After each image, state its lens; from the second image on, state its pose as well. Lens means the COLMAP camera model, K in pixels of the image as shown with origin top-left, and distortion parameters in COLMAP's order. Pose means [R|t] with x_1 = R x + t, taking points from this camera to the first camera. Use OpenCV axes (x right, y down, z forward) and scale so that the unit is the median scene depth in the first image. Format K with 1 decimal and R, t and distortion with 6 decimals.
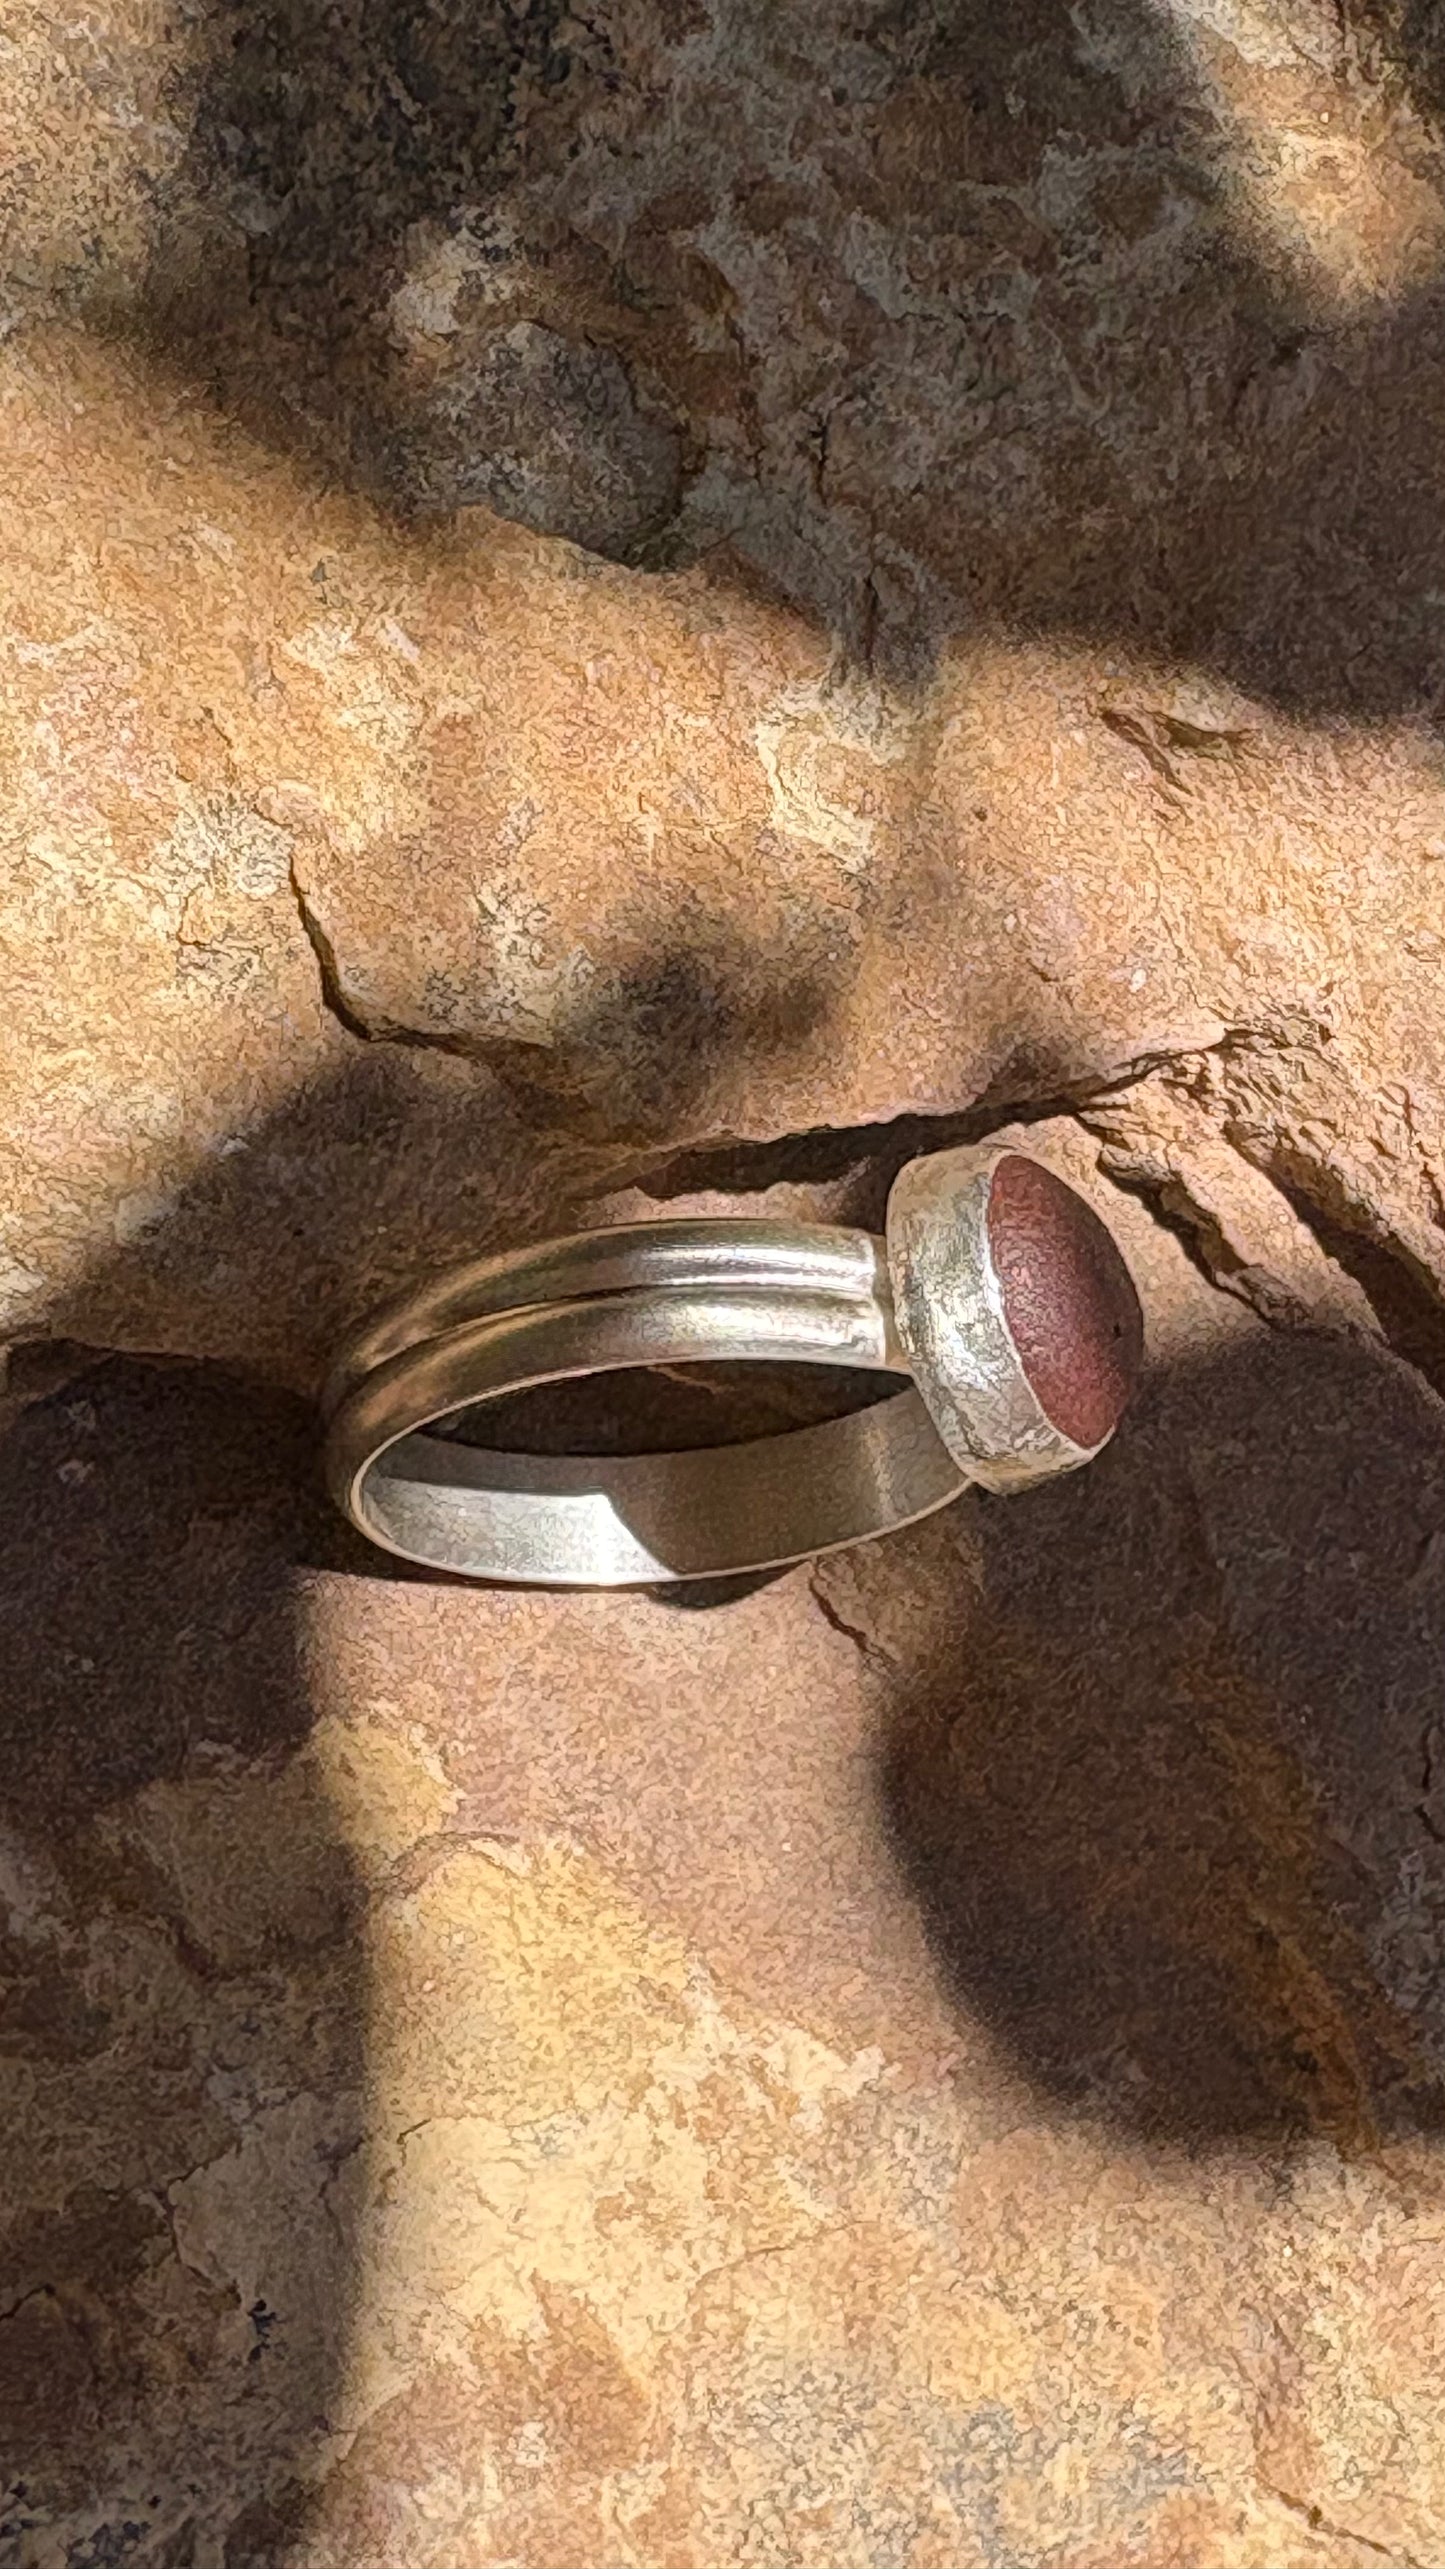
lens RADIAL K [[3986.5, 0, 718.6], [0, 3986.5, 1077.5], [0, 0, 1]] dist [0.007208, 0.000000]
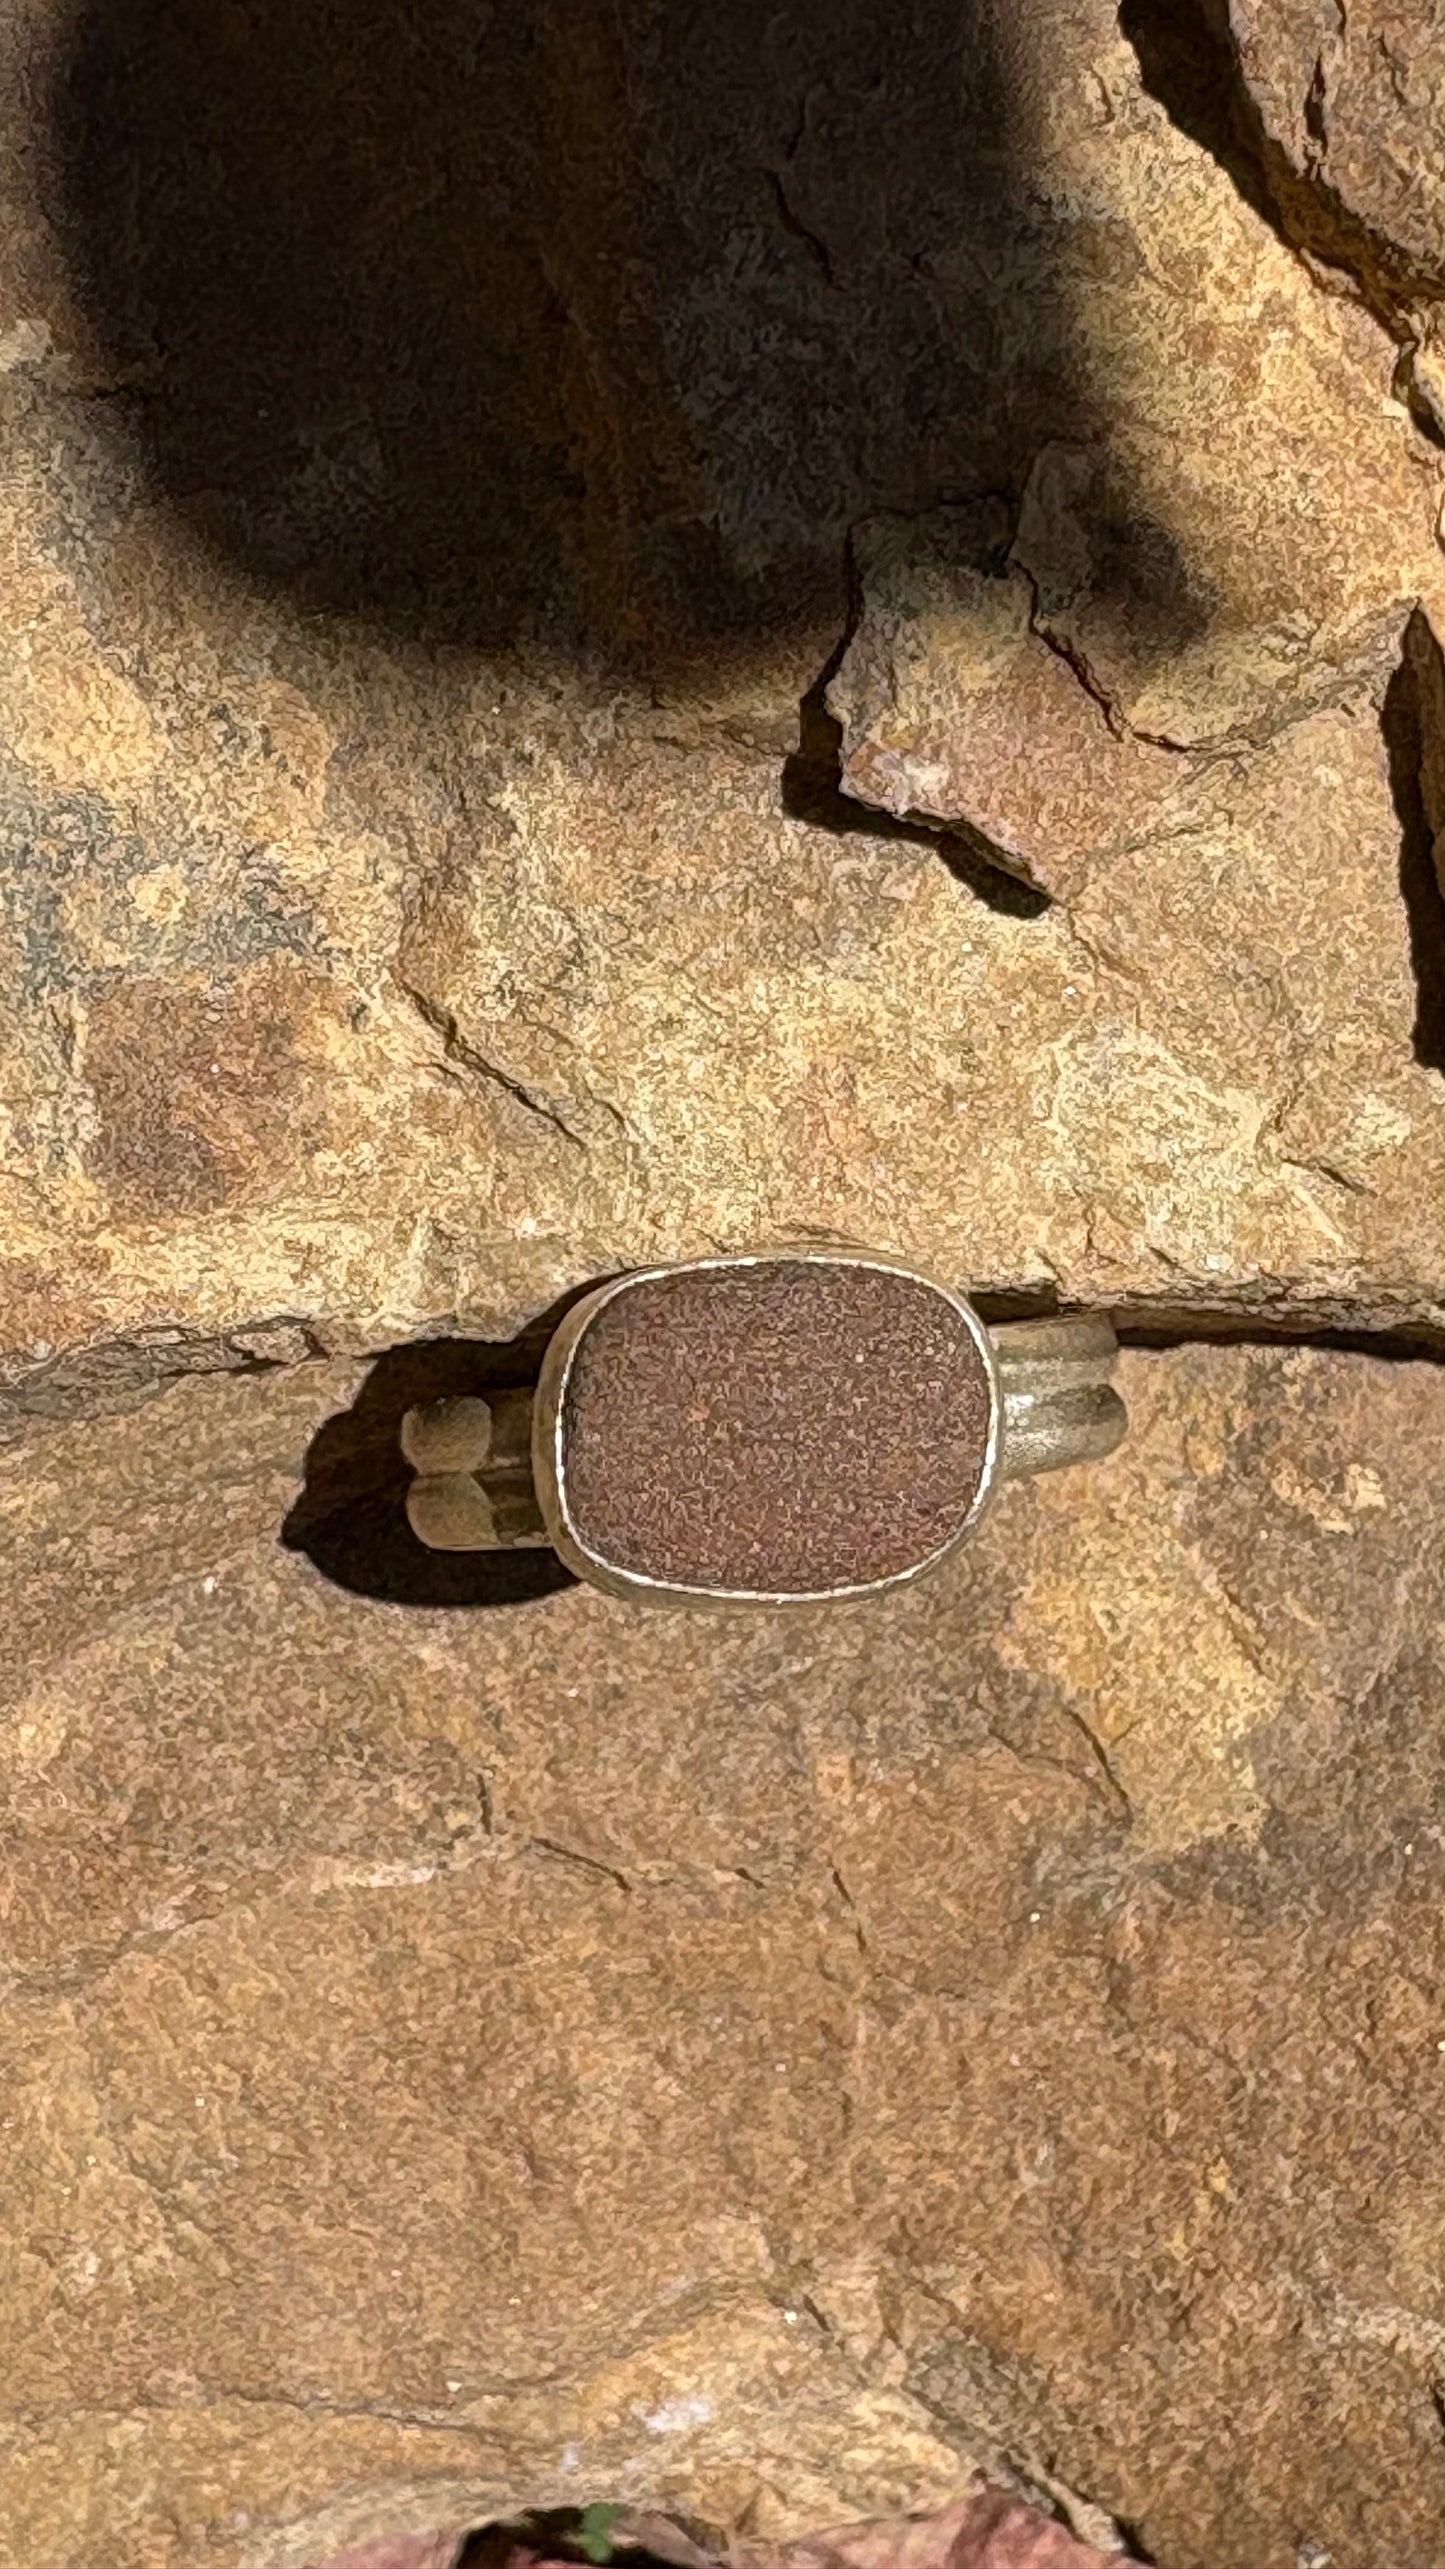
lens RADIAL K [[3986.5, 0, 713.2], [0, 3986.5, 1071.4], [0, 0, 1]] dist [0.007208, 0.000000]
pose [[0.966487, 0.238752, -0.094337, 0.289549], [-0.230653, 0.968940, 0.089188, 0.296283], [0.112700, -0.064440, 0.991537, 0.220278]]
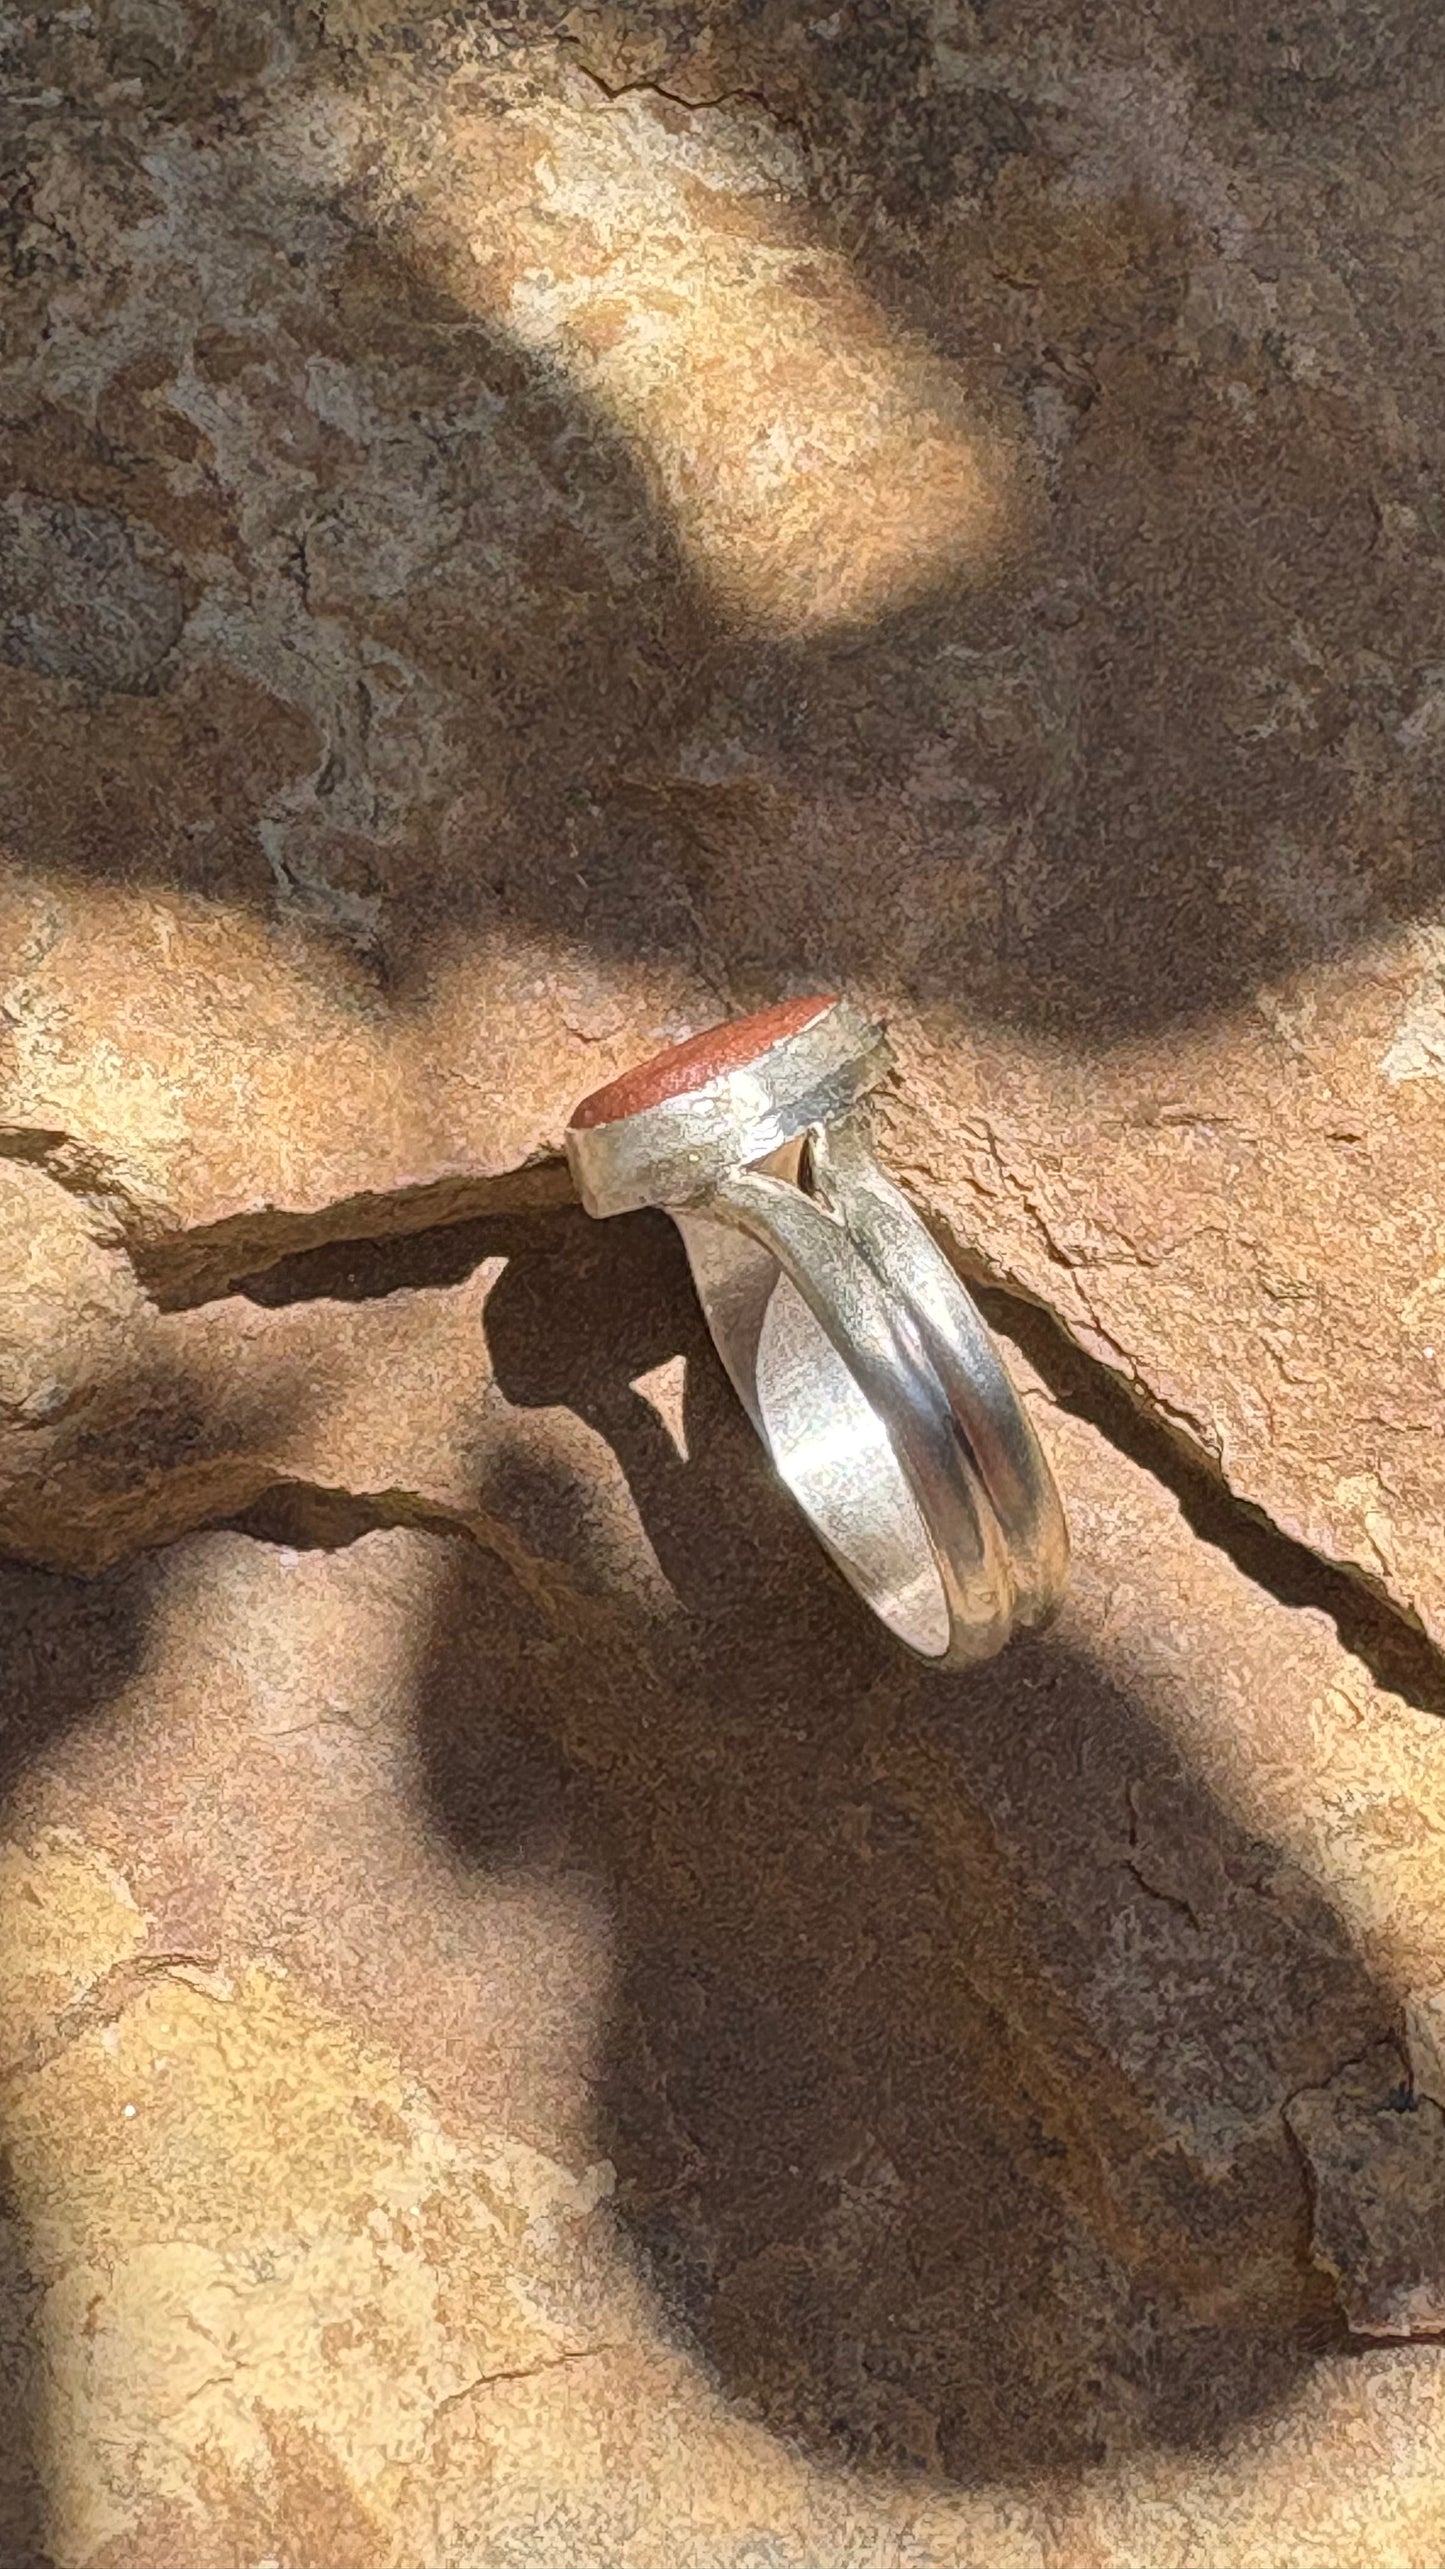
lens RADIAL K [[3986.5, 0, 716.9], [0, 3986.5, 1079.6], [0, 0, 1]] dist [0.007208, 0.000000]
pose [[0.978190, -0.127498, -0.163977, 0.271198], [0.096328, 0.977874, -0.185699, 0.173001], [0.184025, 0.165854, 0.968828, 0.002129]]
